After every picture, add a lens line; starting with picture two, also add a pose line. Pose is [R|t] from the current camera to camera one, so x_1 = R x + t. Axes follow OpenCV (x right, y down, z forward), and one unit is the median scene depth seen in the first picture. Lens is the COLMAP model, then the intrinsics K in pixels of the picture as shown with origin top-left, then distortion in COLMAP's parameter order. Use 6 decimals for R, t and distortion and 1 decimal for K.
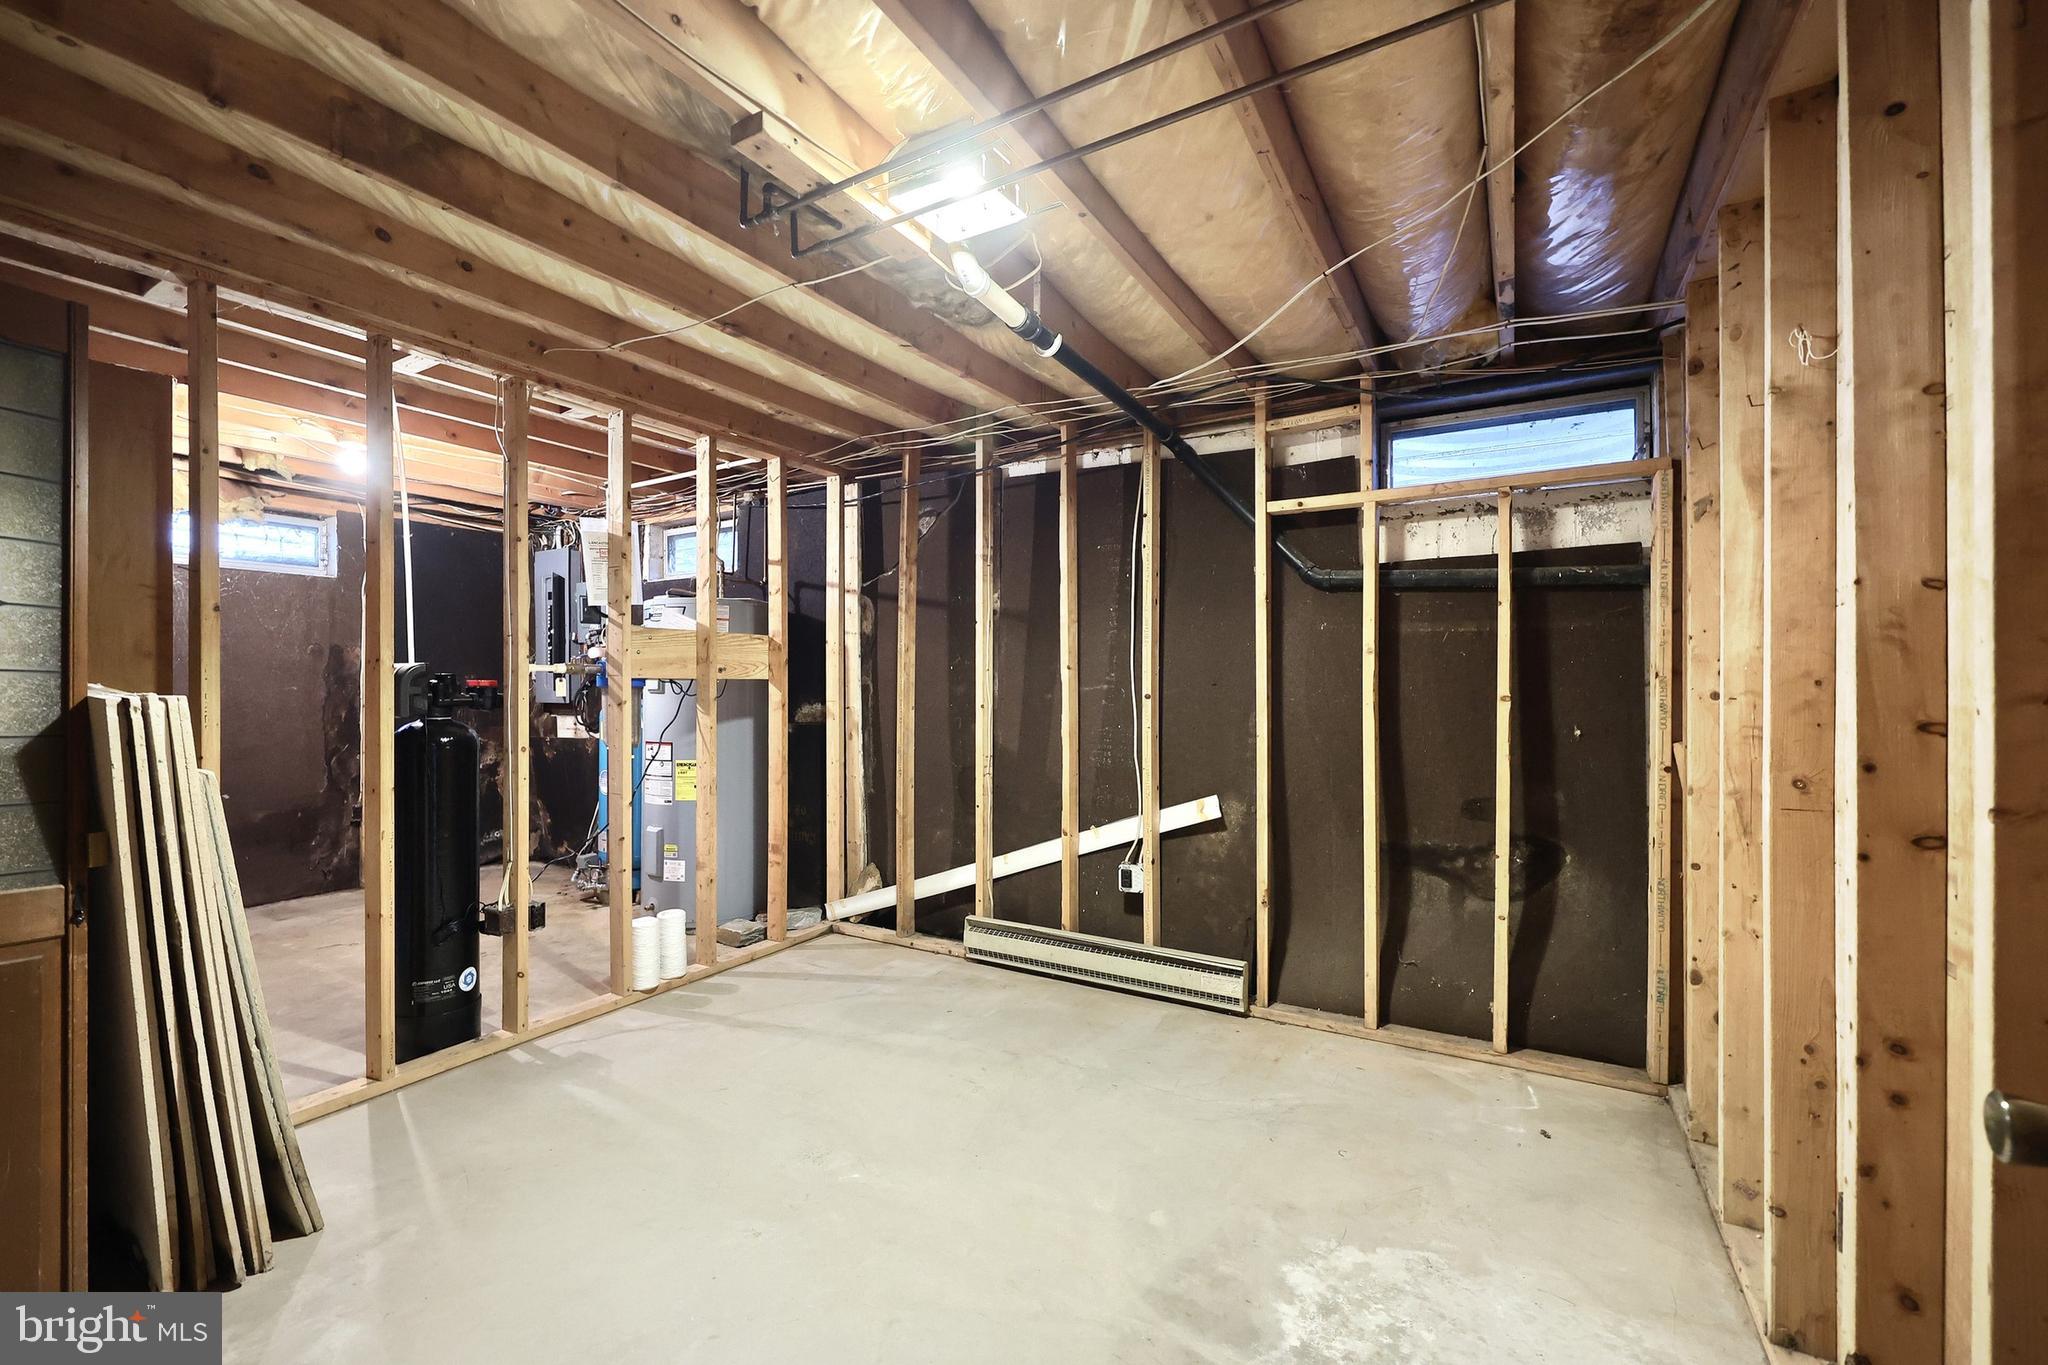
lens RADIAL K [[848.7, 0, 1016.5], [0, 848.7, 684.5], [0, 0, 1]] dist [-0.000629, 0.000082]
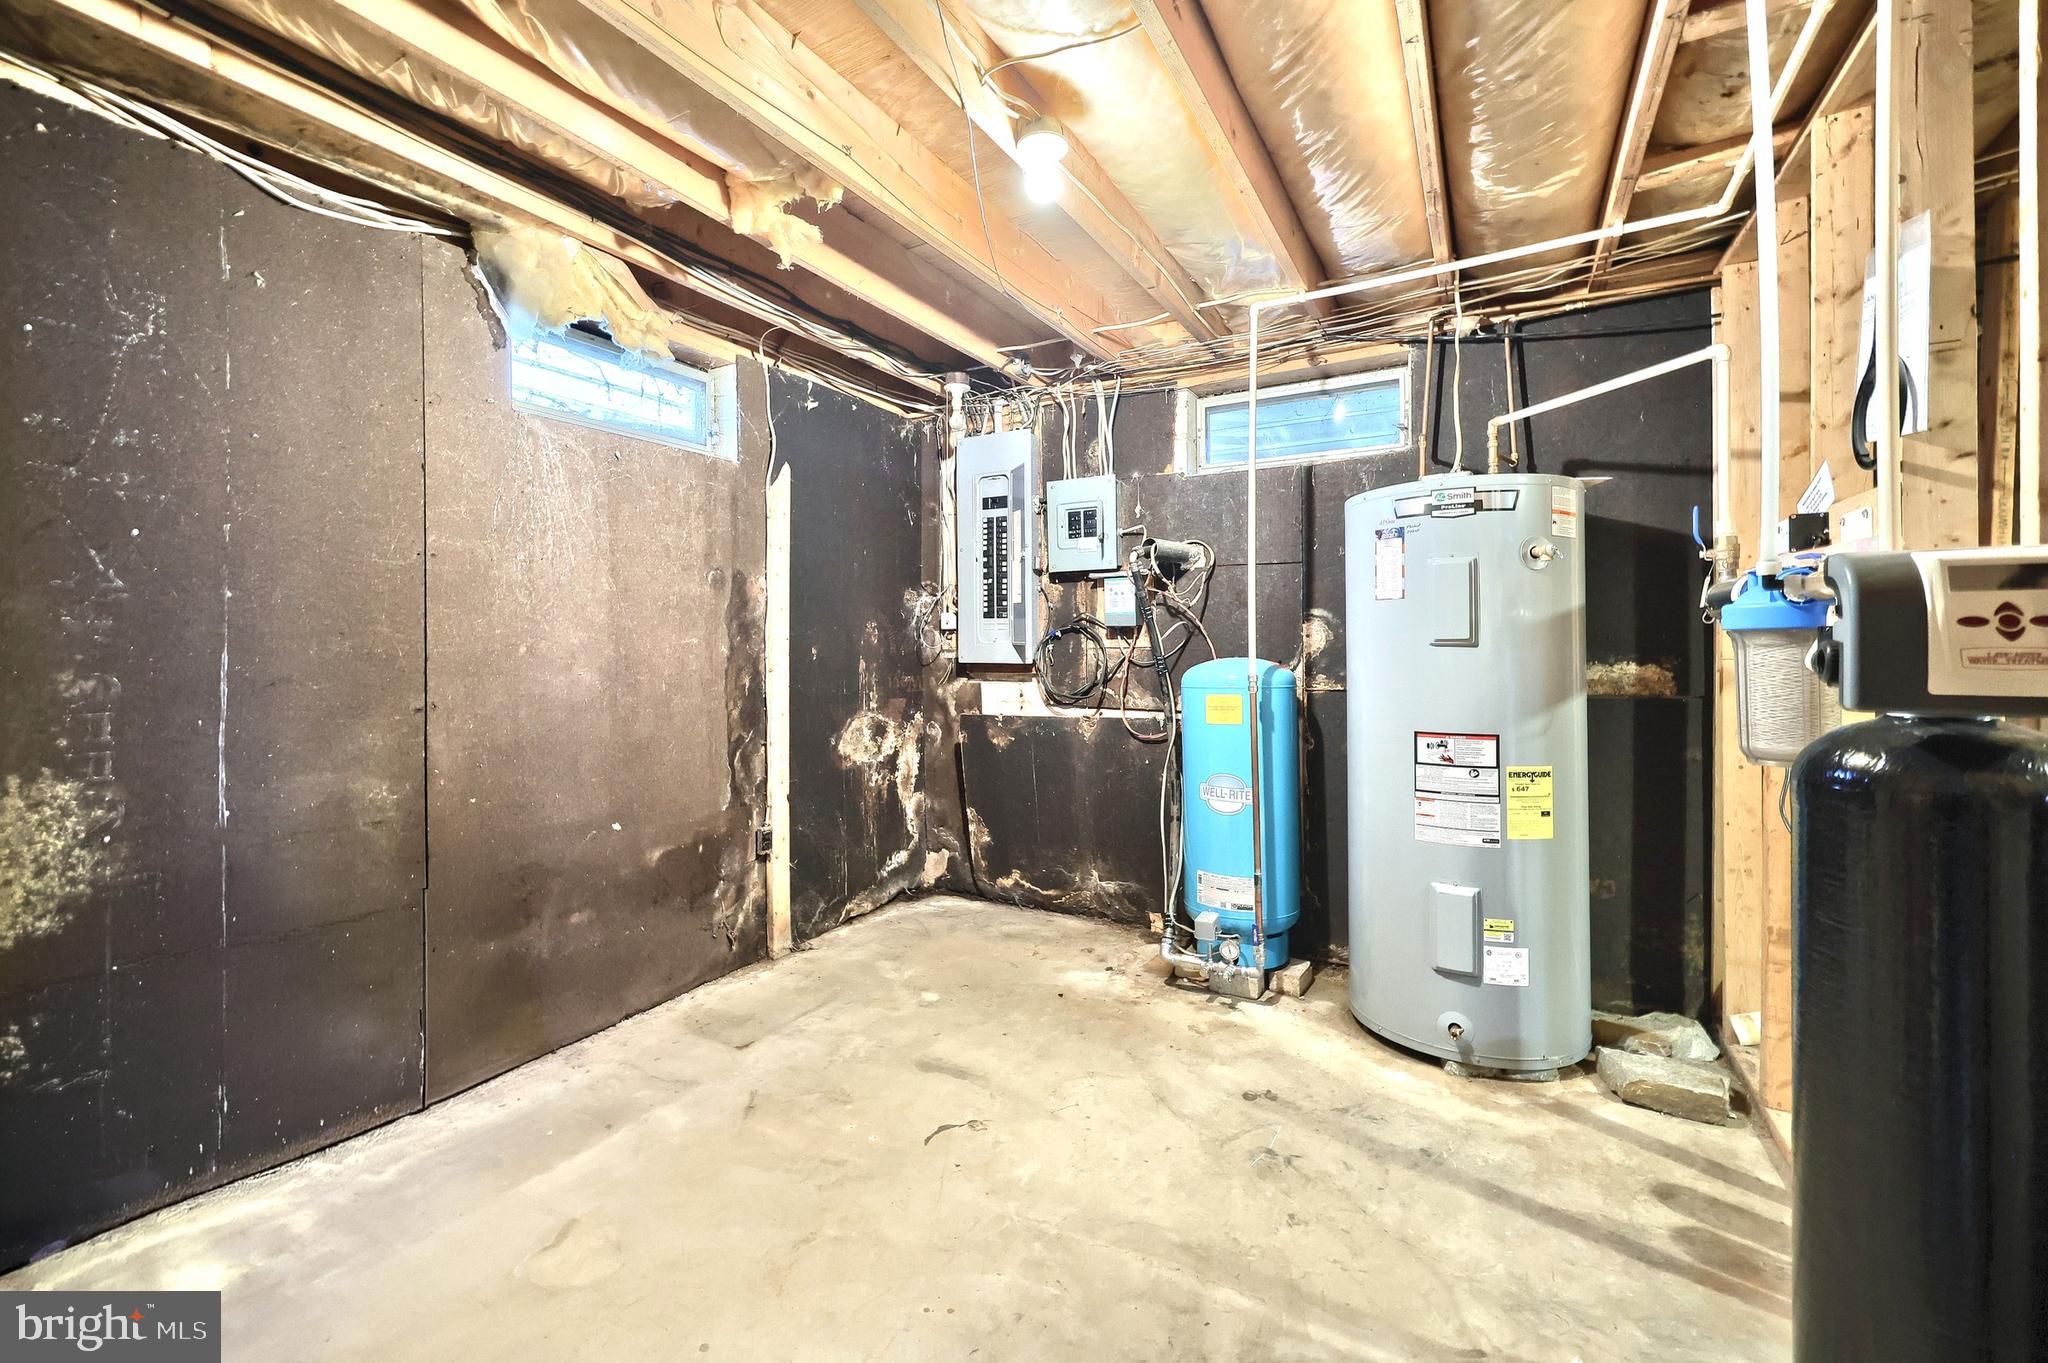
lens RADIAL K [[835.3, 0, 1020.3], [0, 835.3, 644.2], [0, 0, 1]] dist [0.000102, 0.000072]
pose [[0.999830, -0.002795, 0.018244, -0.611885], [0.002769, 0.999995, 0.001422, 0.006571], [-0.018248, -0.001371, 0.999833, 0.387856]]
